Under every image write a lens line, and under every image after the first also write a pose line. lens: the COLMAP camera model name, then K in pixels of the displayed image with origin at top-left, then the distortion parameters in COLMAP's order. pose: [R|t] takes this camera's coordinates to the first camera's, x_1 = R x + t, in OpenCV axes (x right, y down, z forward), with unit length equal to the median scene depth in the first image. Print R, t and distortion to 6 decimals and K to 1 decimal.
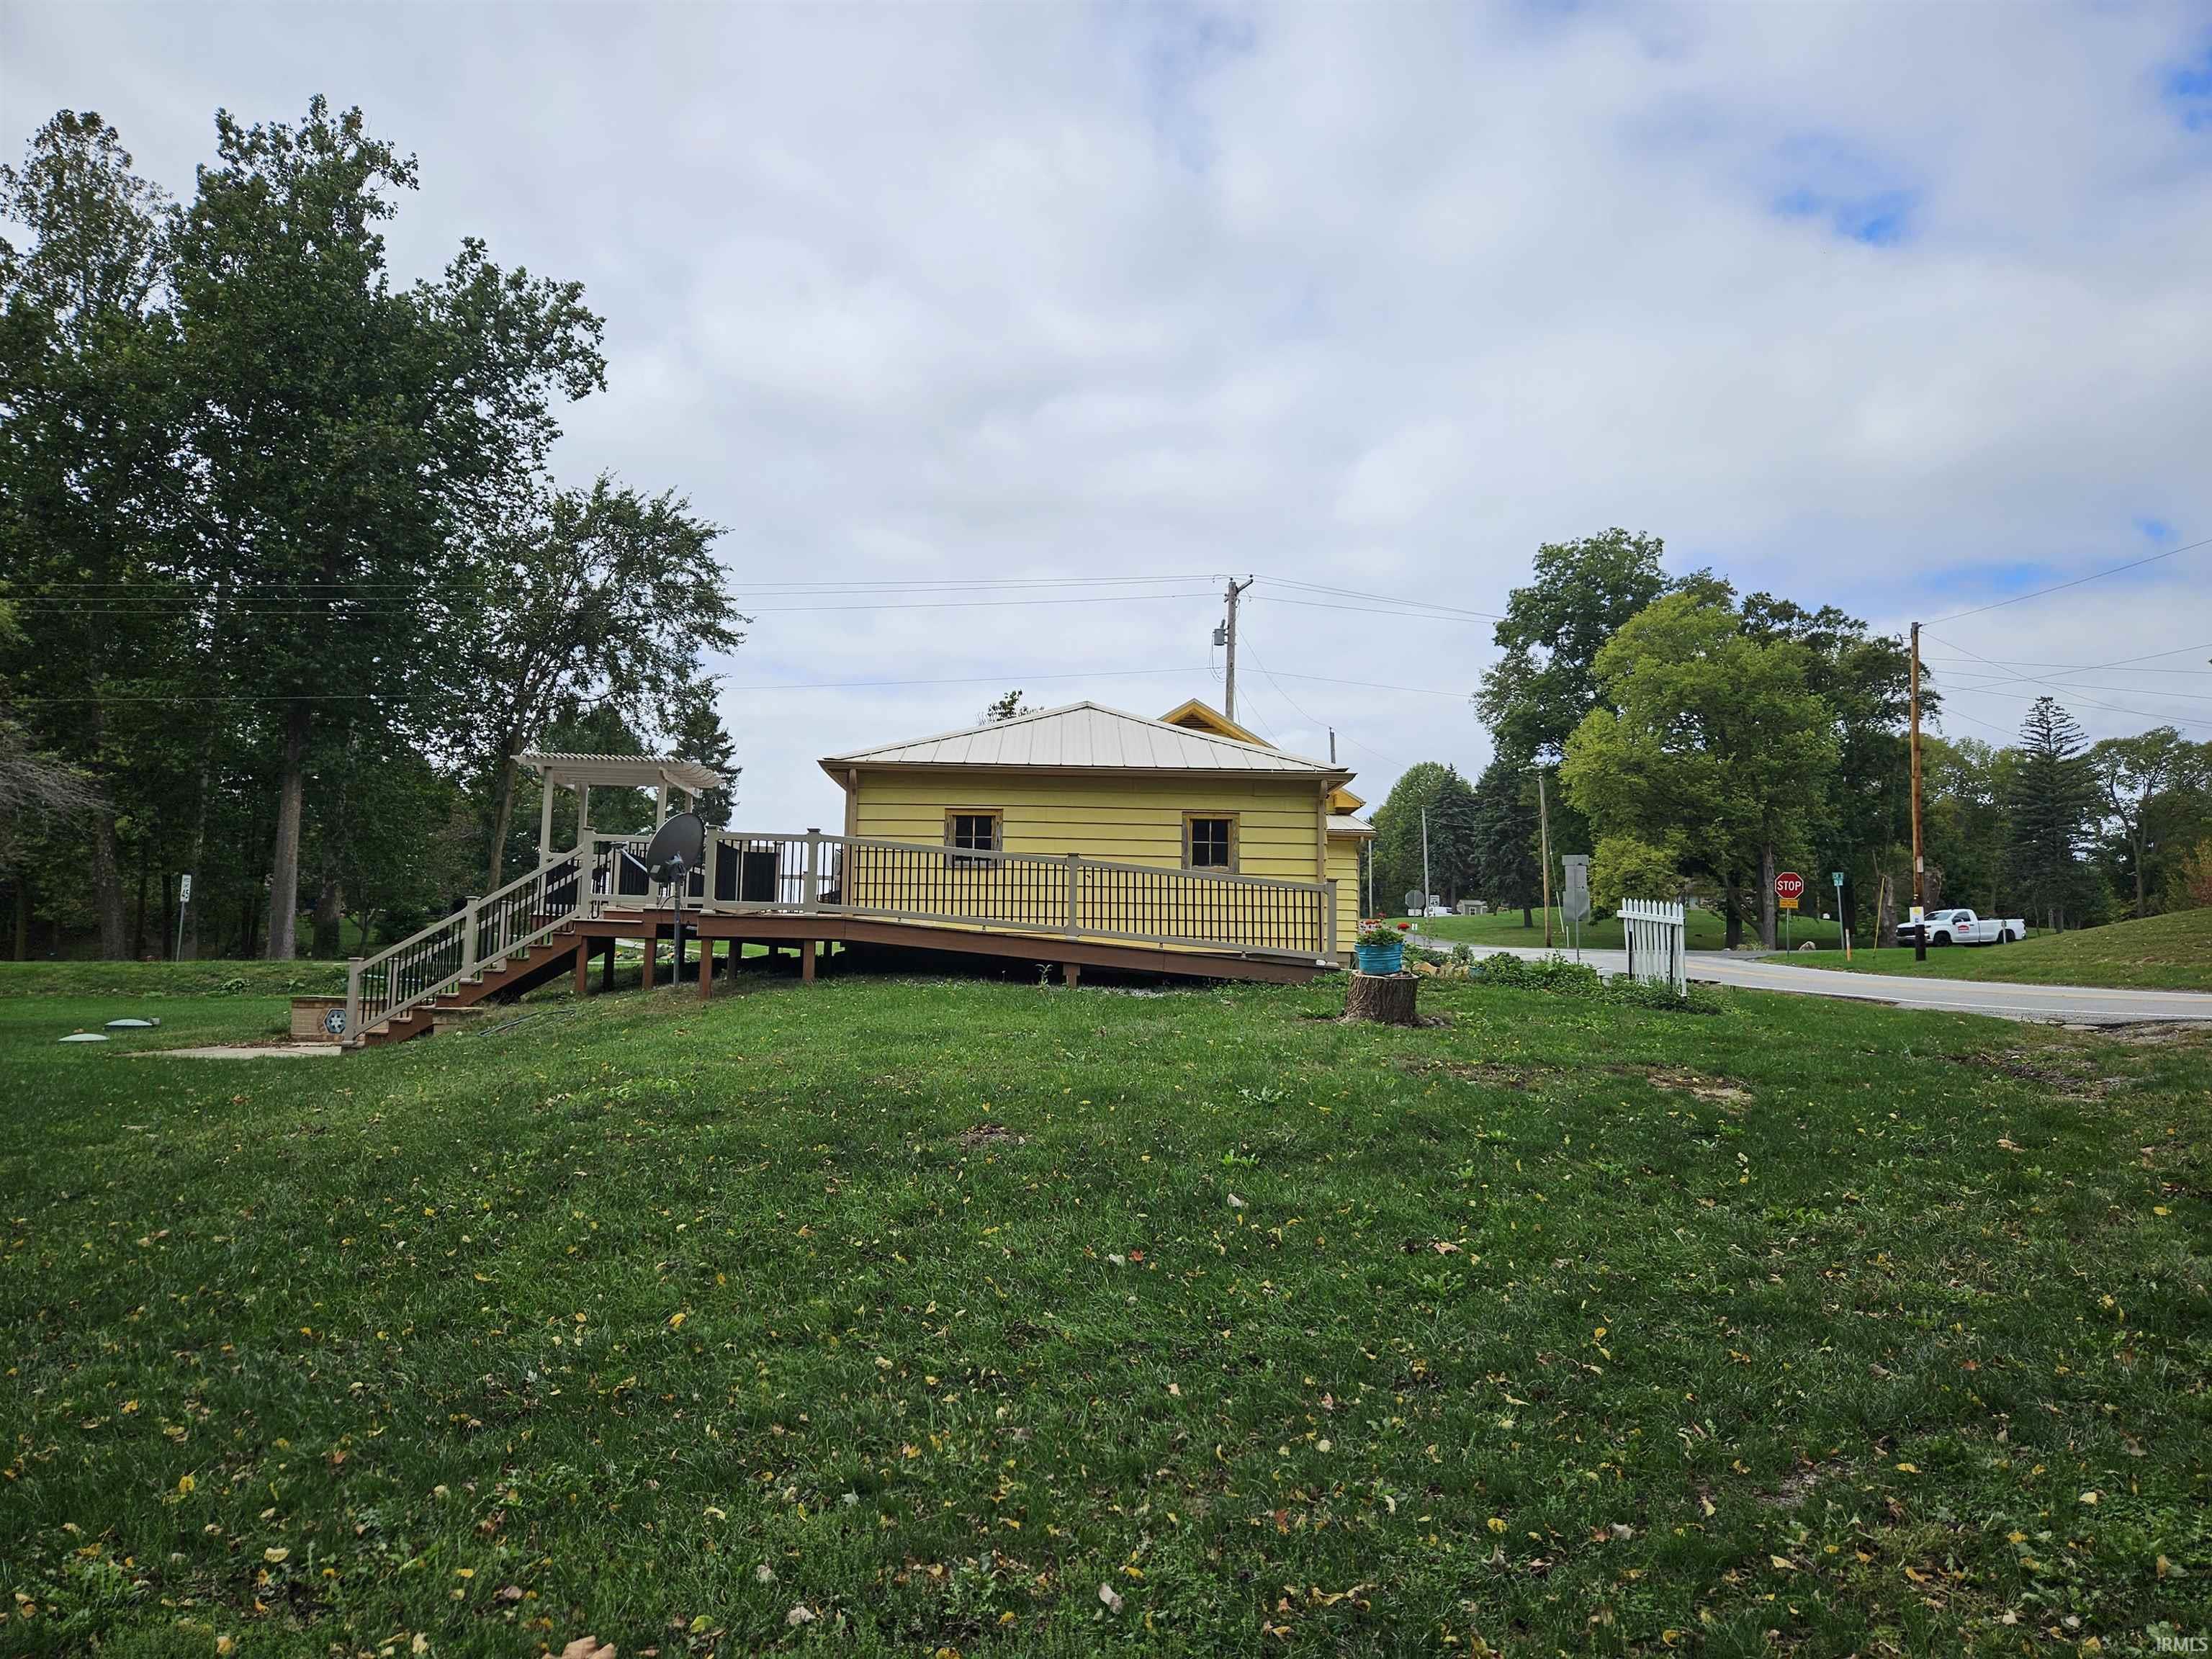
lens RADIAL K [[1499.7, 0, 1103.0], [0, 1499.7, 828.0], [0, 0, 1]] dist [0.055839, -0.042971]
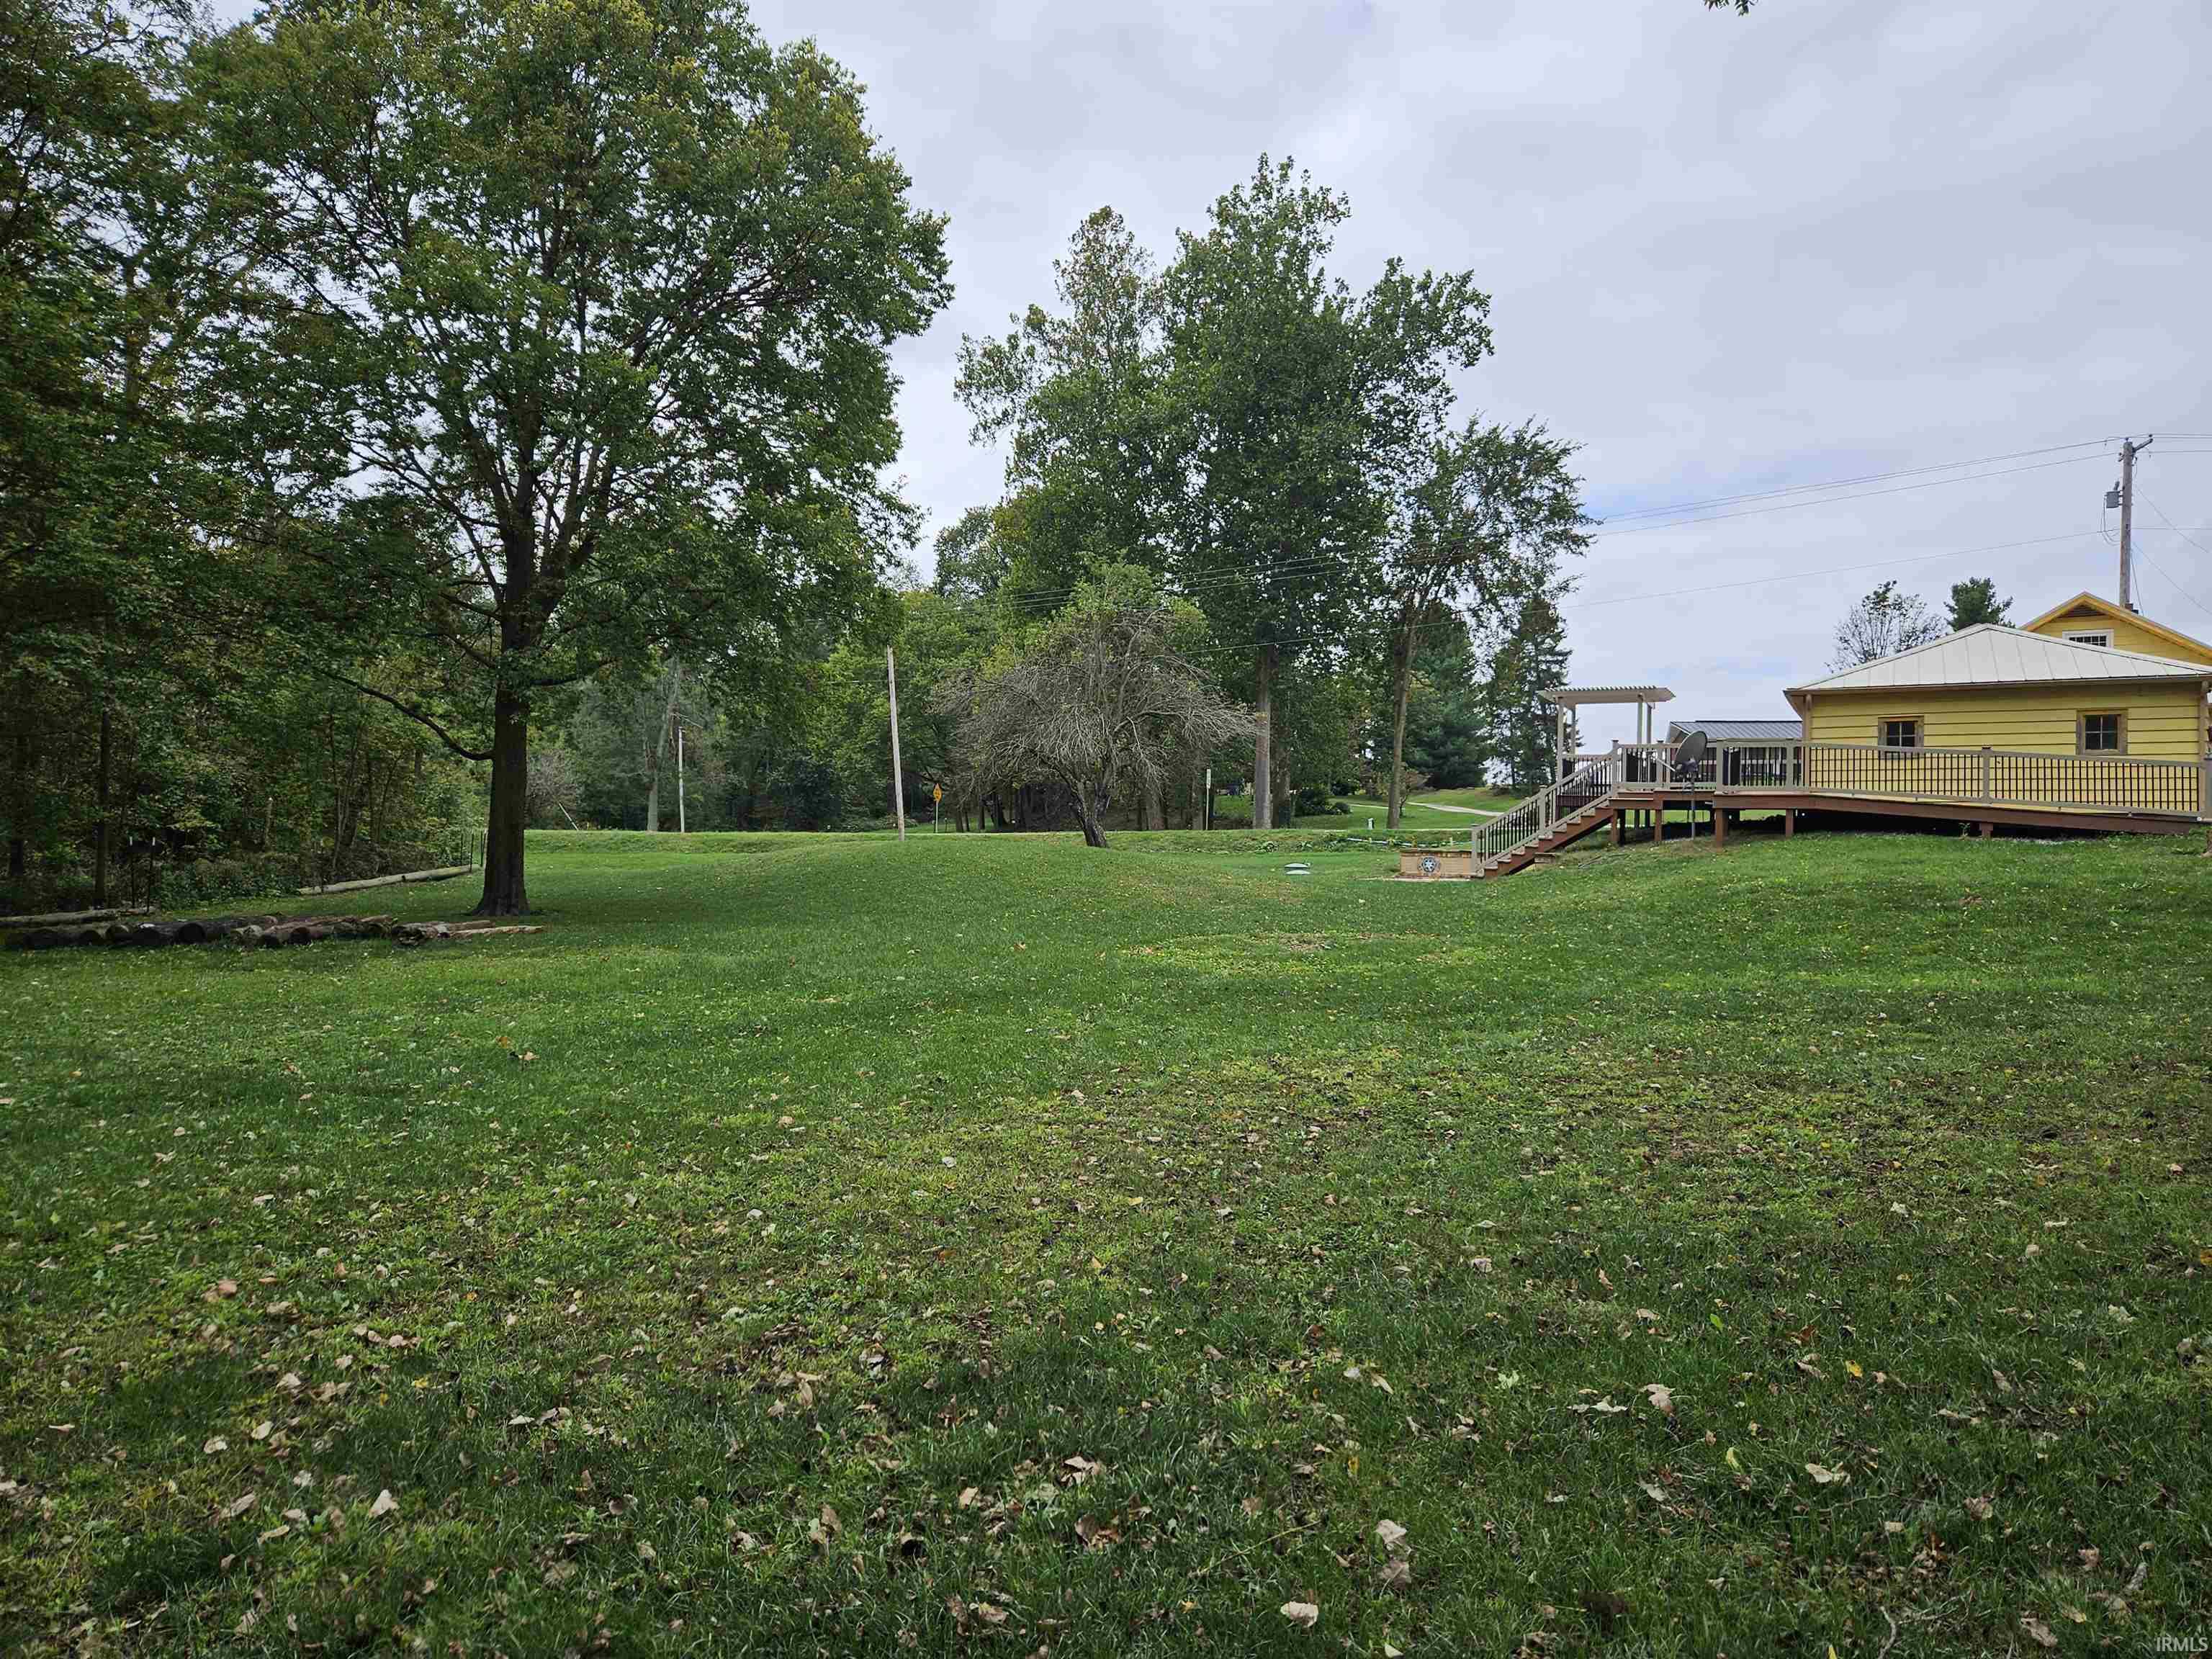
lens RADIAL K [[1499.7, 0, 1094.6], [0, 1499.7, 836.2], [0, 0, 1]] dist [0.055839, -0.042971]
pose [[0.870993, -0.008635, -0.491219, -0.016396], [0.053796, 0.995510, 0.077887, -0.019258], [0.488341, -0.094265, 0.867547, -0.235444]]
